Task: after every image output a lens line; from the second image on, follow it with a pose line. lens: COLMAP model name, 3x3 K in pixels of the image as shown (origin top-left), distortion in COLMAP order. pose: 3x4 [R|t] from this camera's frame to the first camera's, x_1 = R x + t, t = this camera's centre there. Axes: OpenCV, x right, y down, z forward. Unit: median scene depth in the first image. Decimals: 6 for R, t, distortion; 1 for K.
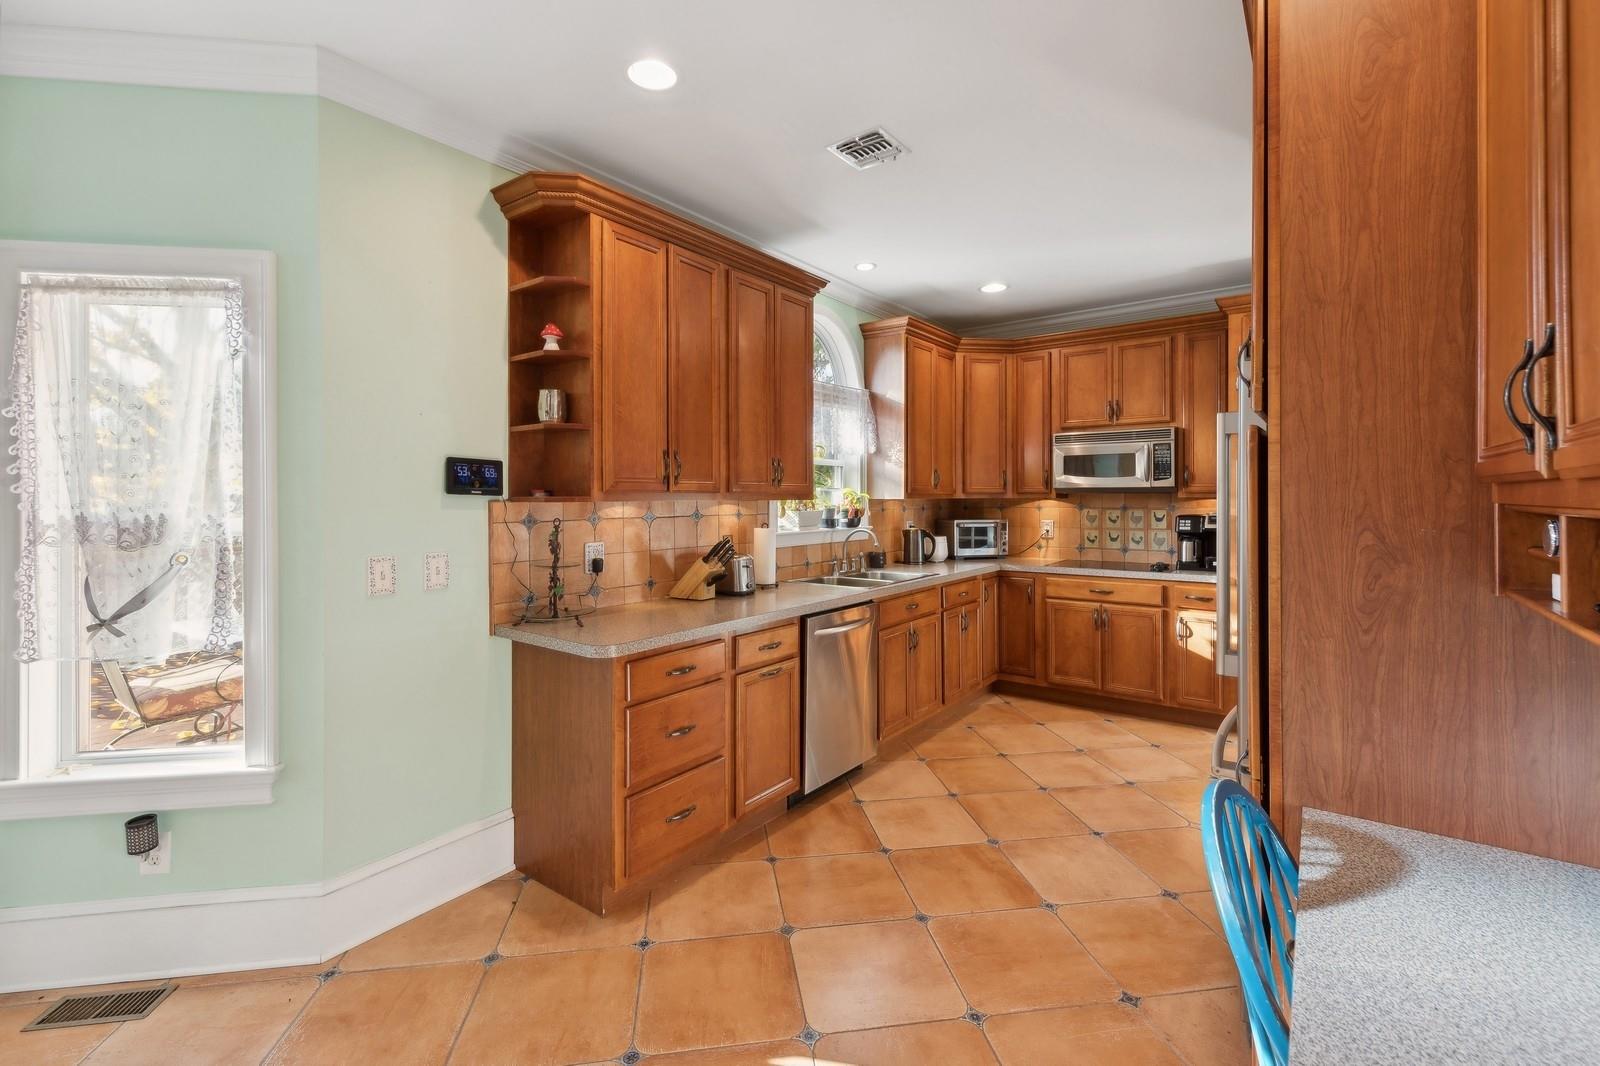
lens RADIAL K [[707.4, 0, 797.4], [0, 707.4, 496.7], [0, 0, 1]] dist [-0.000127, -0.000158]
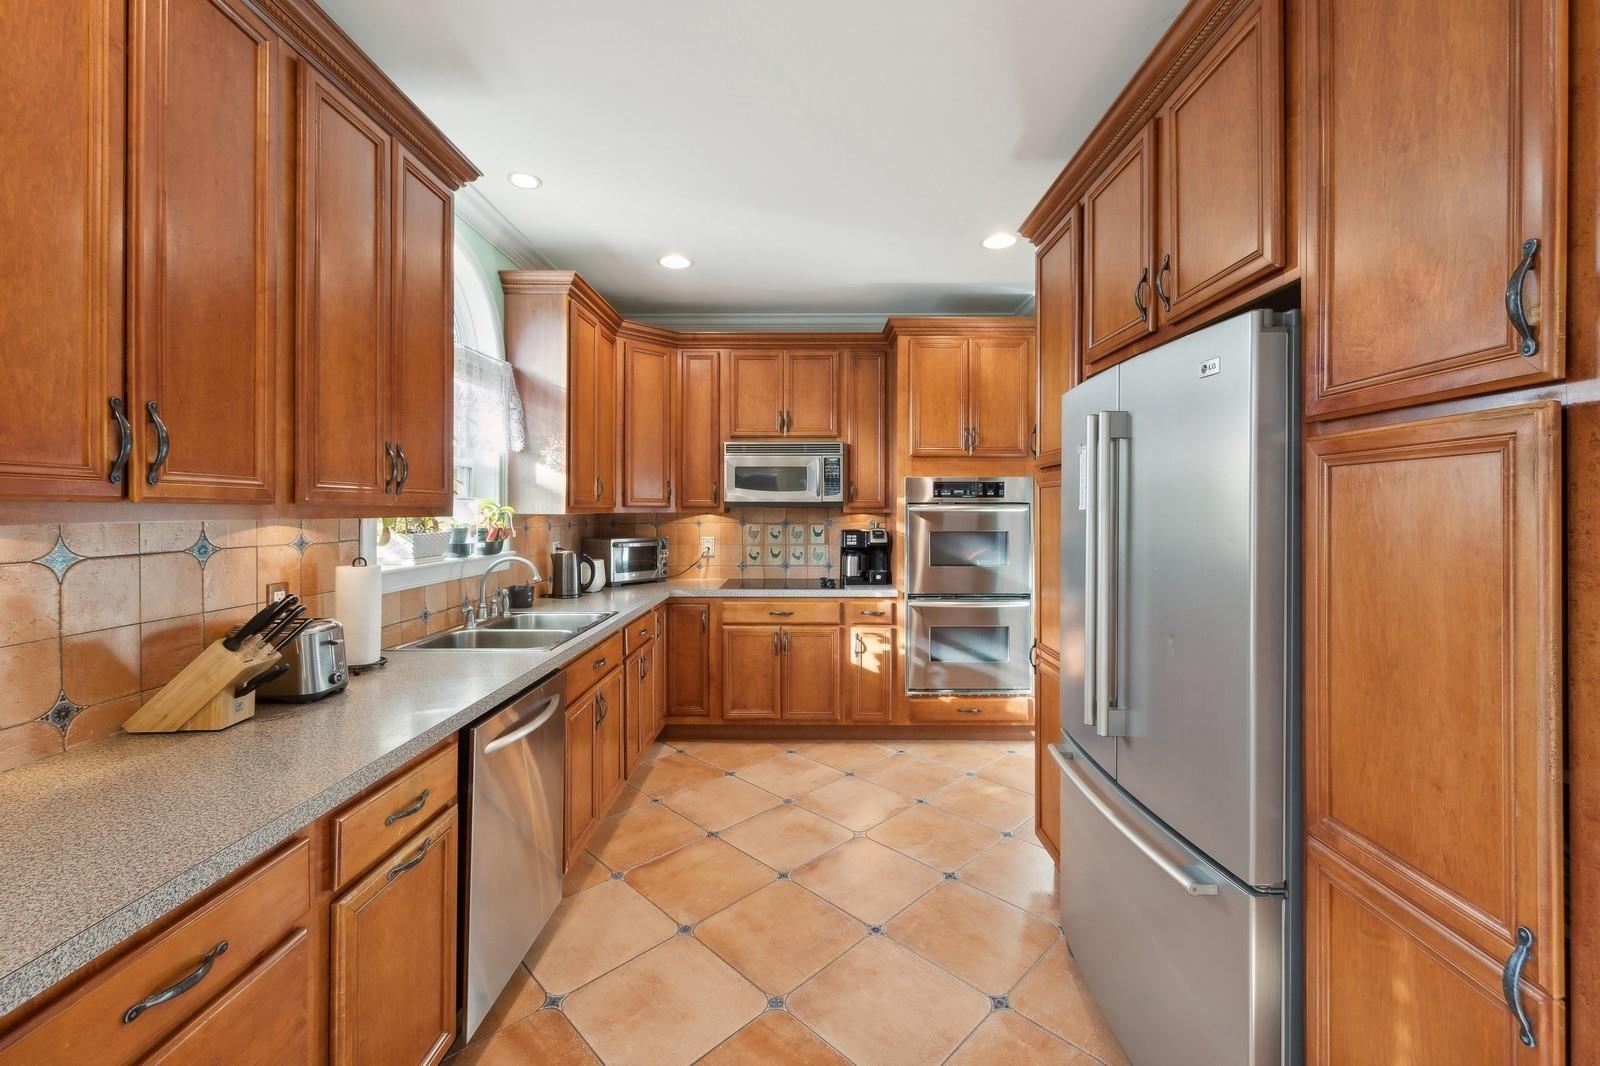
lens RADIAL K [[654.2, 0, 807.9], [0, 654.2, 507.5], [0, 0, 1]] dist [-0.000751, -0.000624]
pose [[0.802865, 0.005933, 0.596132, -0.062287], [-0.004447, 0.999982, -0.003963, -0.002258], [-0.596145, 0.000531, 0.802877, 0.317054]]
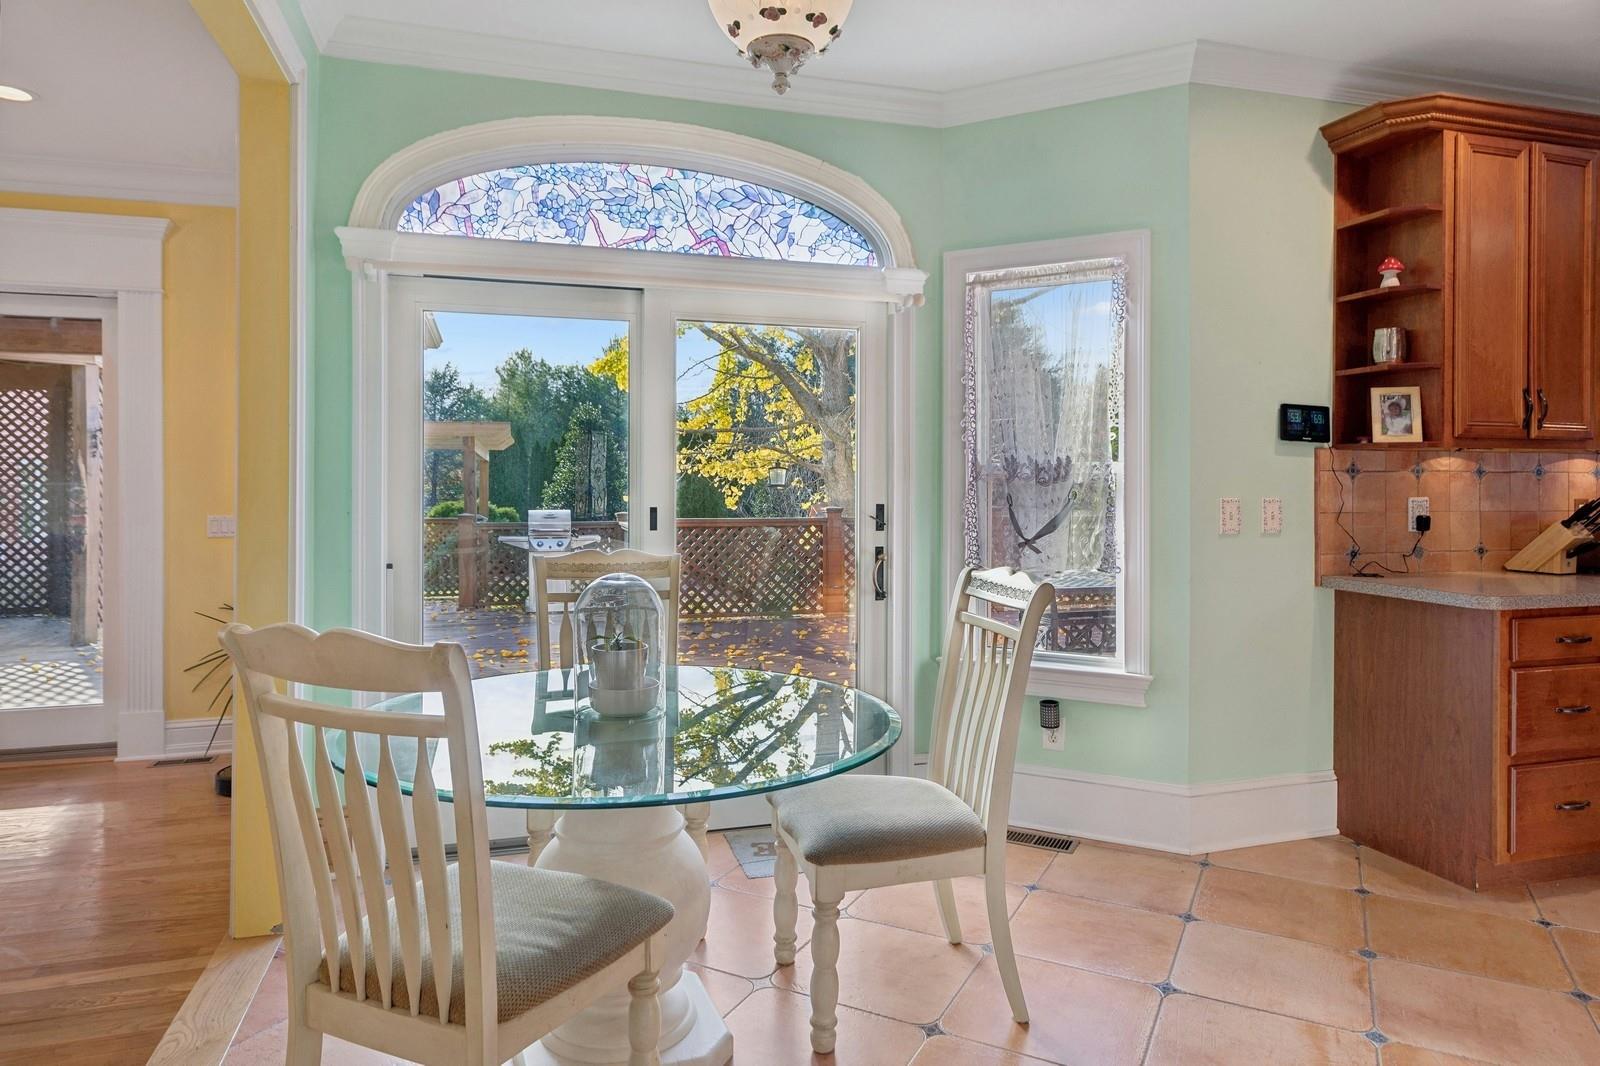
lens RADIAL K [[974.1, 0, 799.3], [0, 974.1, 484.9], [0, 0, 1]] dist [0.004054, 0.001484]
pose [[0.802523, 0.007312, -0.596576, -0.128157], [-0.005714, 0.999973, 0.004570, 0.034127], [0.596594, -0.000259, 0.802543, -0.314418]]
